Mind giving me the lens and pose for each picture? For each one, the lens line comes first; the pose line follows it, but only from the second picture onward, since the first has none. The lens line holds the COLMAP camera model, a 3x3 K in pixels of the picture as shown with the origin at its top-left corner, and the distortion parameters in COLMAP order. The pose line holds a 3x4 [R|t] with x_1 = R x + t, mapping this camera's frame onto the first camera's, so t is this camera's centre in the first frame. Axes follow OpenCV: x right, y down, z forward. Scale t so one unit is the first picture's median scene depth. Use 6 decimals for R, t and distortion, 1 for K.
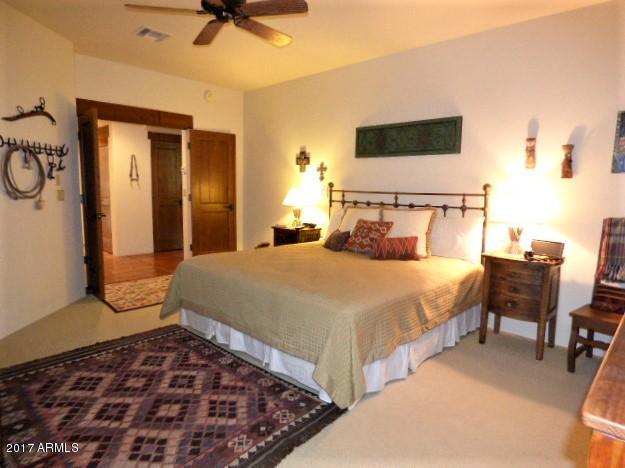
lens RADIAL K [[395.1, 0, 312.5], [0, 395.1, 234.0], [0, 0, 1]] dist [0.002860, -0.043440]
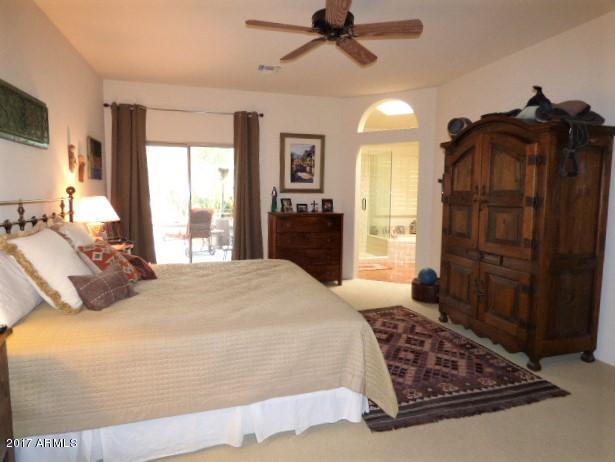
lens RADIAL K [[388.8, 0, 307.5], [0, 388.8, 231.0], [0, 0, 1]] dist [0.002860, -0.043440]
pose [[-0.870974, -0.078516, 0.485014, -0.739377], [0.027965, 0.977627, 0.208480, -0.280789], [-0.490532, 0.195144, -0.849292, 2.118345]]
